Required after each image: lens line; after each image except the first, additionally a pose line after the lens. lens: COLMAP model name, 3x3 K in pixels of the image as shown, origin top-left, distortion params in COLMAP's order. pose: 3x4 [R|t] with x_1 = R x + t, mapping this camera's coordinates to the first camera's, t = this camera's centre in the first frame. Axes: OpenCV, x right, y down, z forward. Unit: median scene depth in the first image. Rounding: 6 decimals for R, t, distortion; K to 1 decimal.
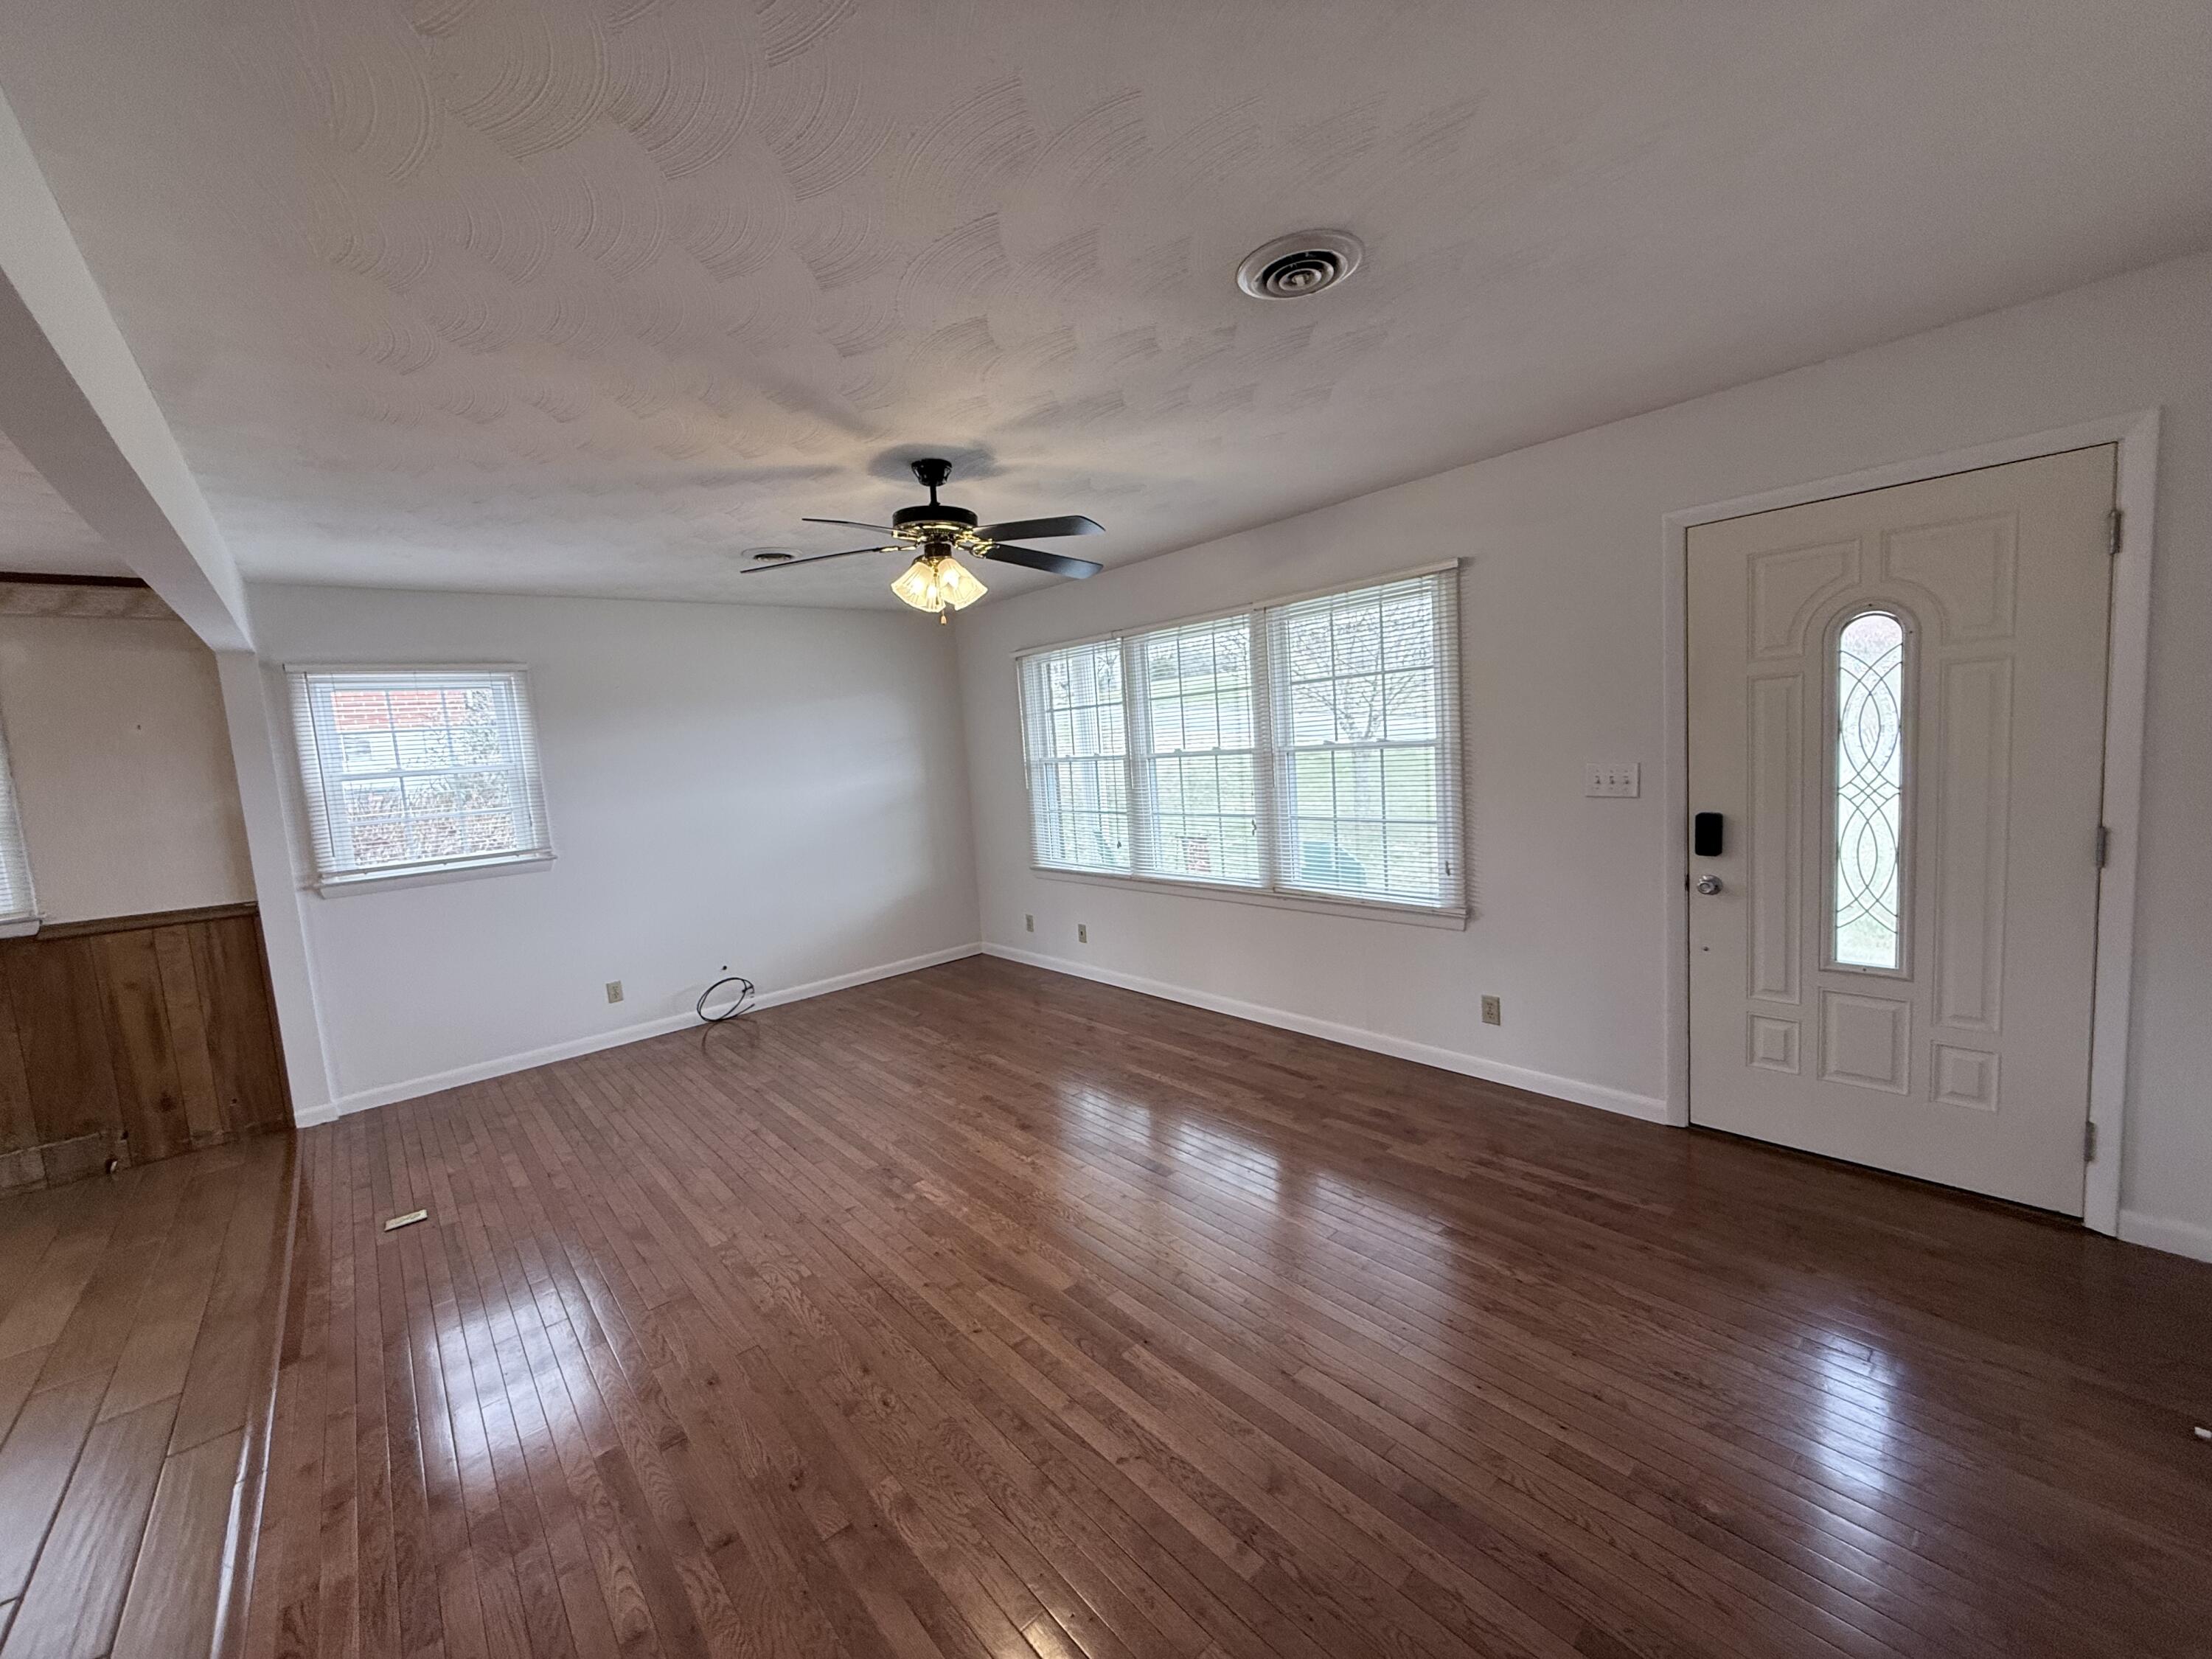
lens RADIAL K [[878.3, 0, 1102.1], [0, 878.3, 828.1], [0, 0, 1]] dist [0.000359, -0.000454]
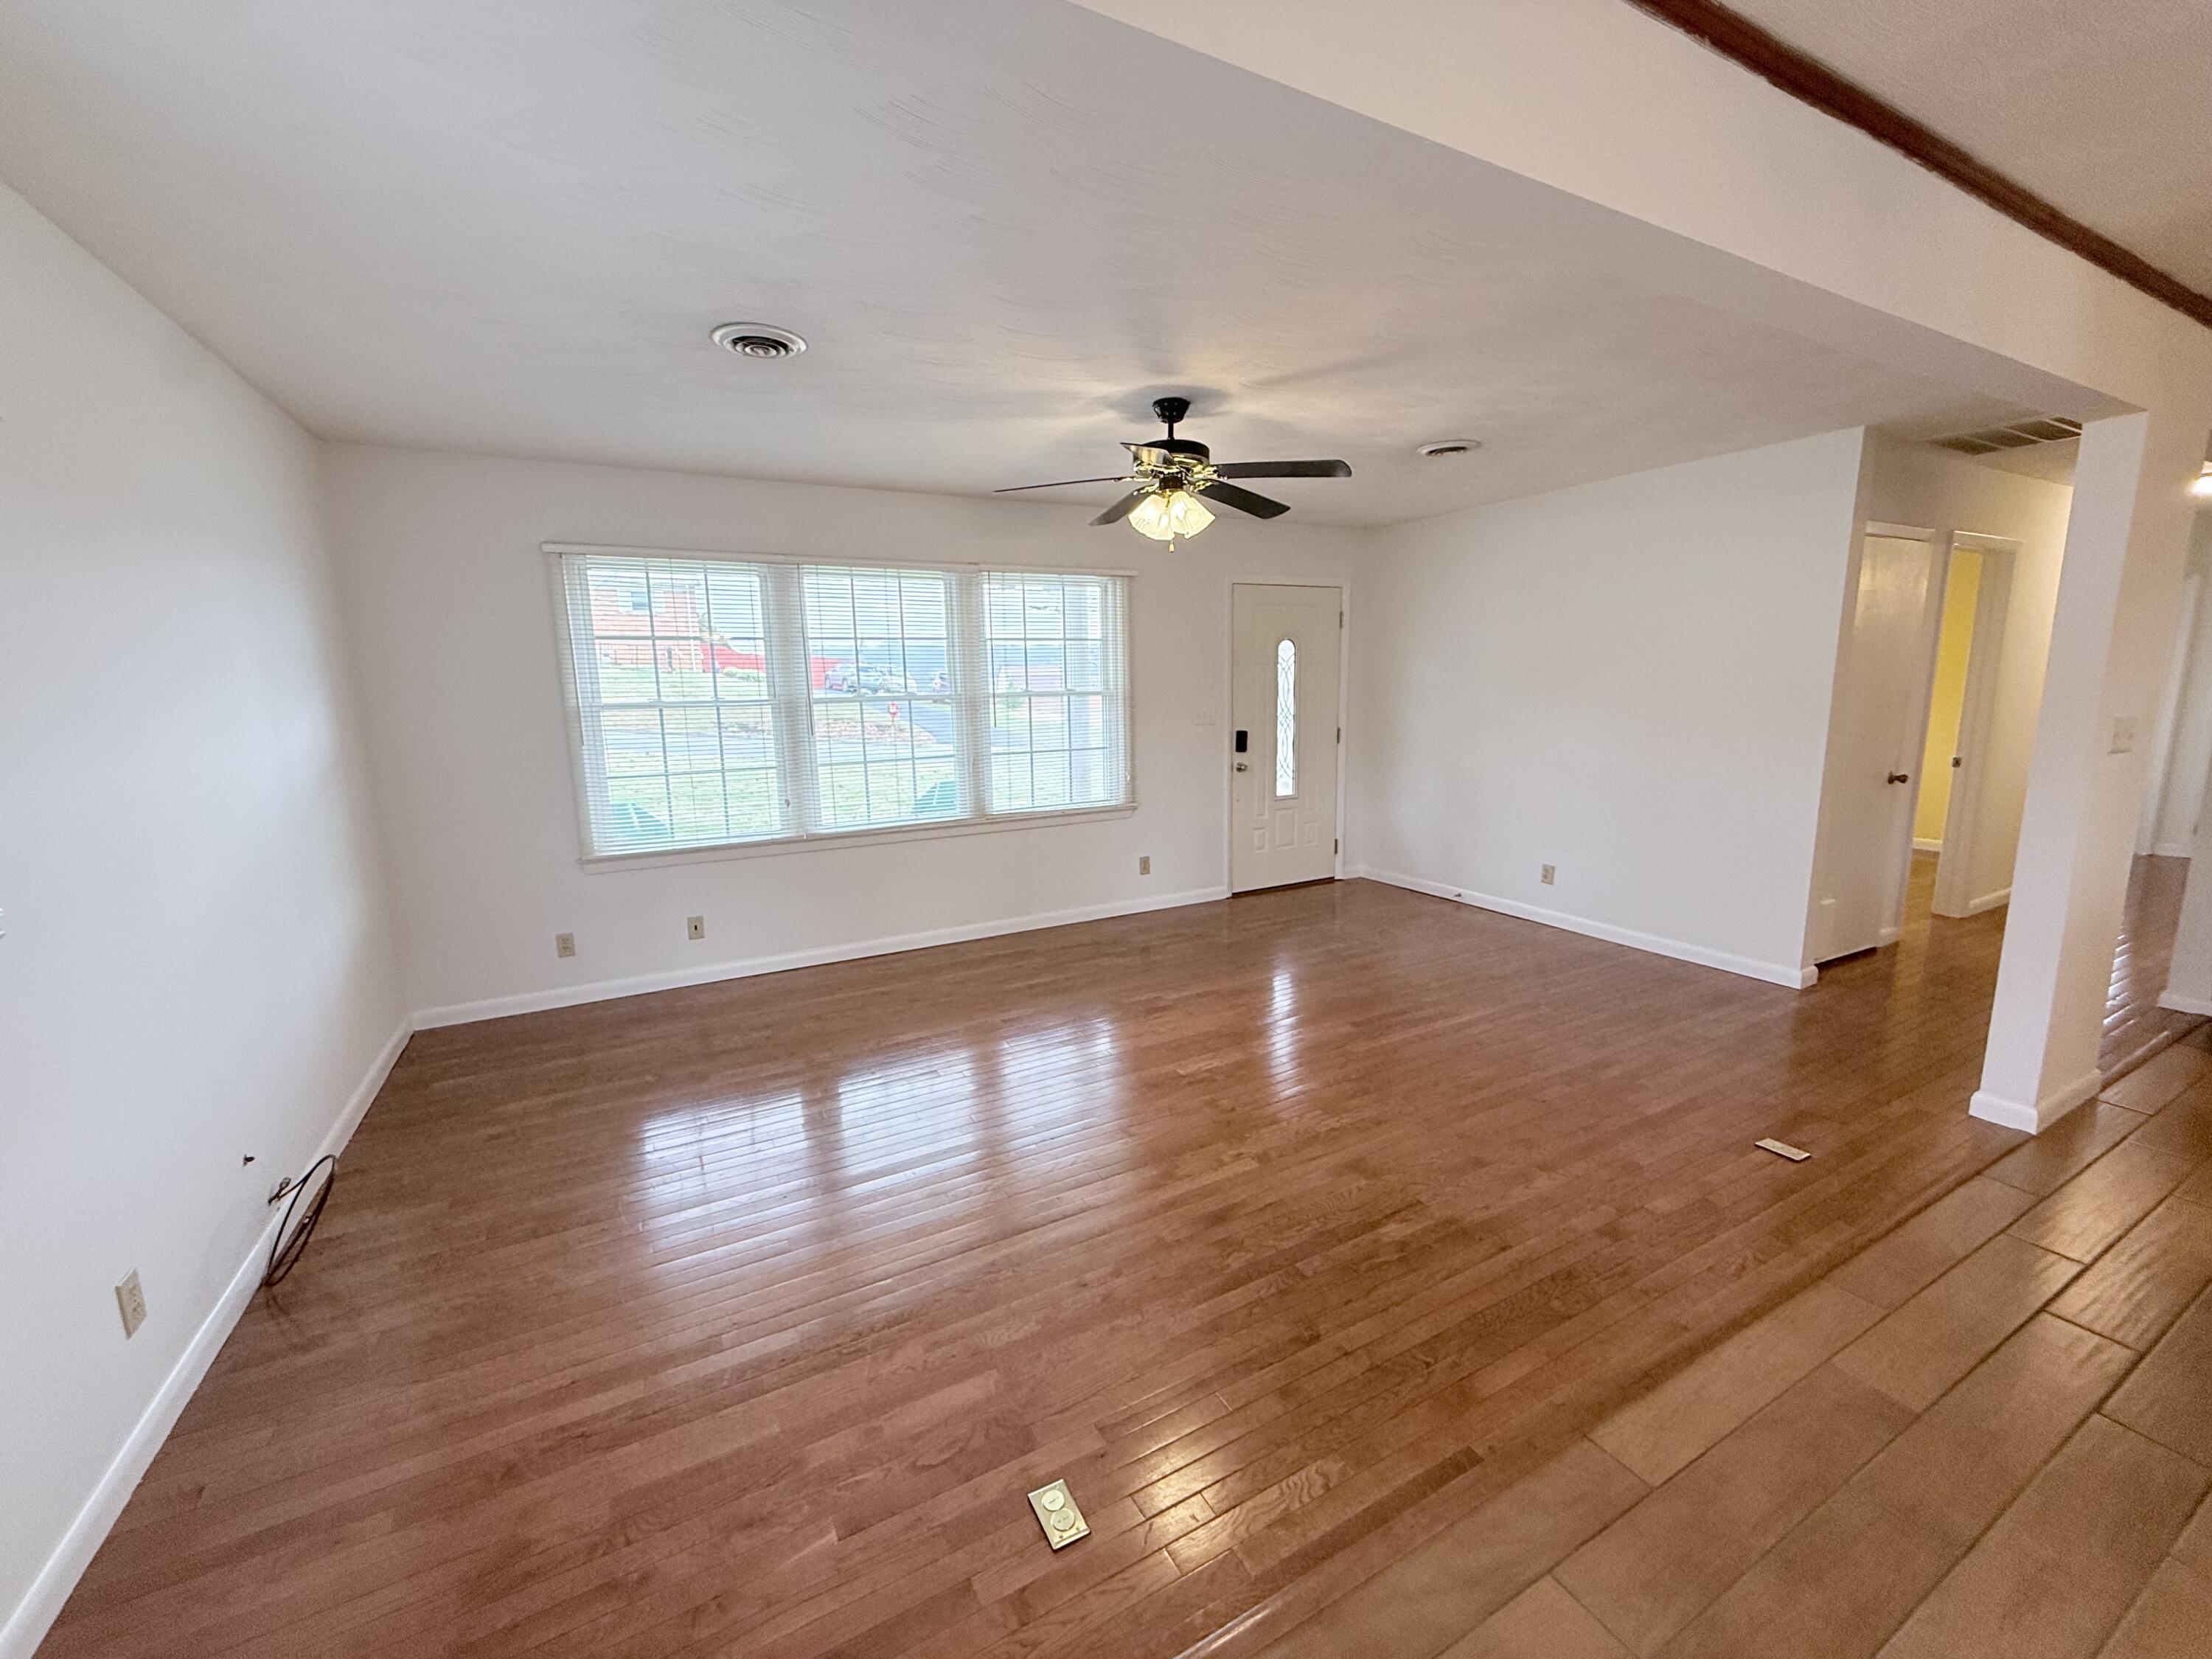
lens RADIAL K [[878.3, 0, 1101.1], [0, 878.3, 825.2], [0, 0, 1]] dist [0.000359, -0.000454]
pose [[0.217024, -0.093201, 0.971707, -1.029092], [0.102927, 0.992068, 0.072166, 0.015358], [-0.970725, 0.084353, 0.224896, 0.686204]]
